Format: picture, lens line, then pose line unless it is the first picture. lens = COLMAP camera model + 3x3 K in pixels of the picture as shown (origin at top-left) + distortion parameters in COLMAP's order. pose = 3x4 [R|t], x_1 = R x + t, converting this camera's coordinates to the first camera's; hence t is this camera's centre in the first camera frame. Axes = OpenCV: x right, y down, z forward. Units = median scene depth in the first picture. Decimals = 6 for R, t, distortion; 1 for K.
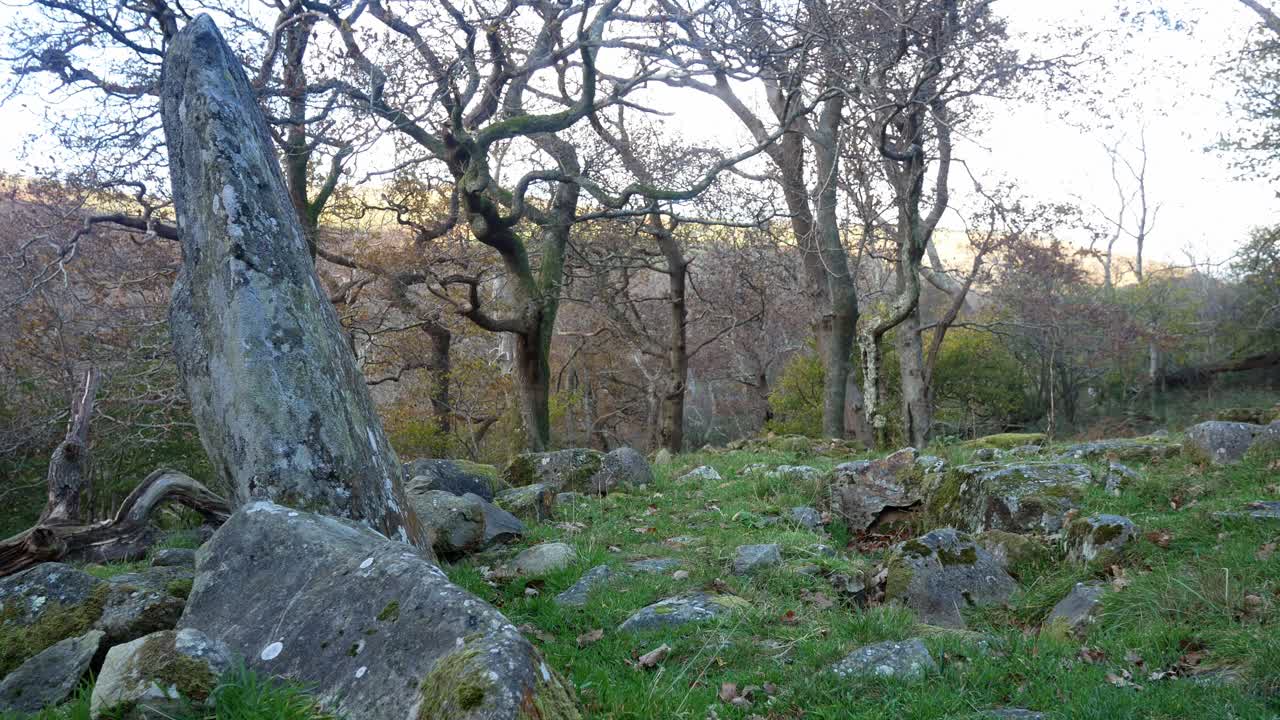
lens RADIAL K [[1031.1, 0, 640.0], [0, 1031.1, 360.0], [0, 0, 1]] dist [-0.065930, 0.009414]
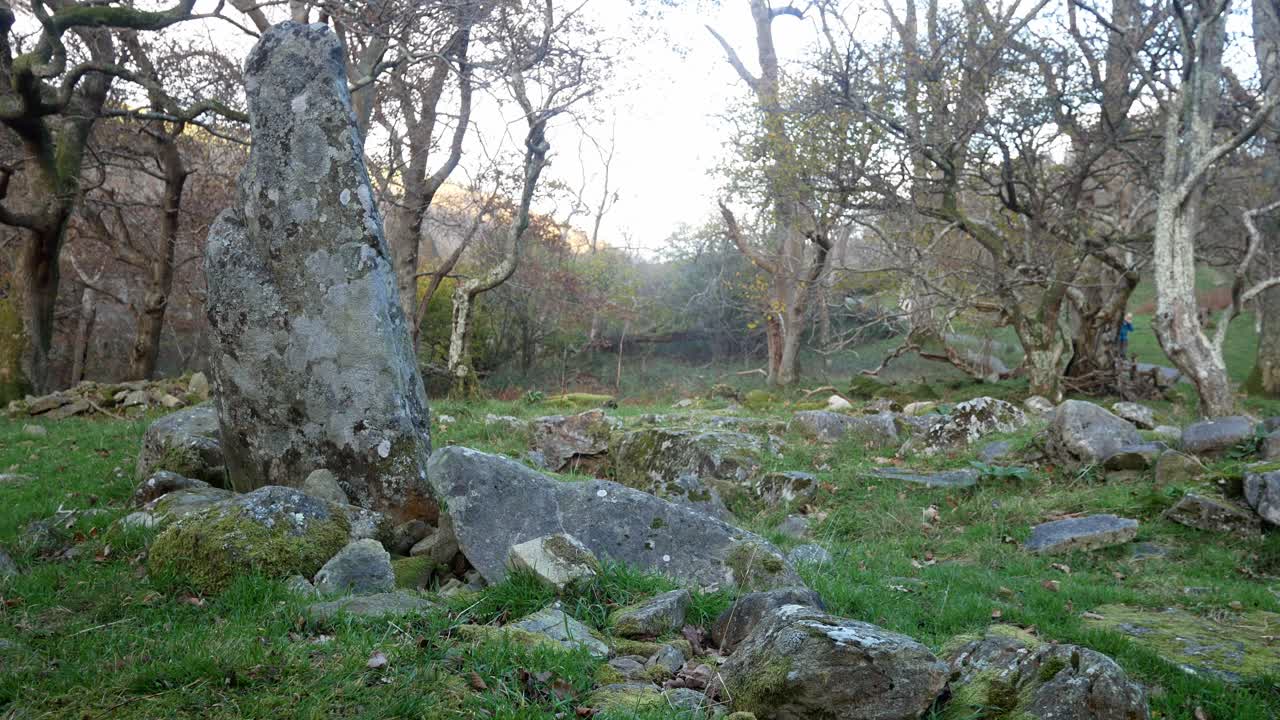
lens RADIAL K [[1031.1, 0, 640.0], [0, 1031.1, 360.0], [0, 0, 1]] dist [-0.065930, 0.009414]
pose [[0.849950, 0.092232, 0.518728, -0.363571], [-0.125729, 0.991620, 0.029695, -0.019672], [-0.511642, -0.090458, 0.854424, -0.120815]]
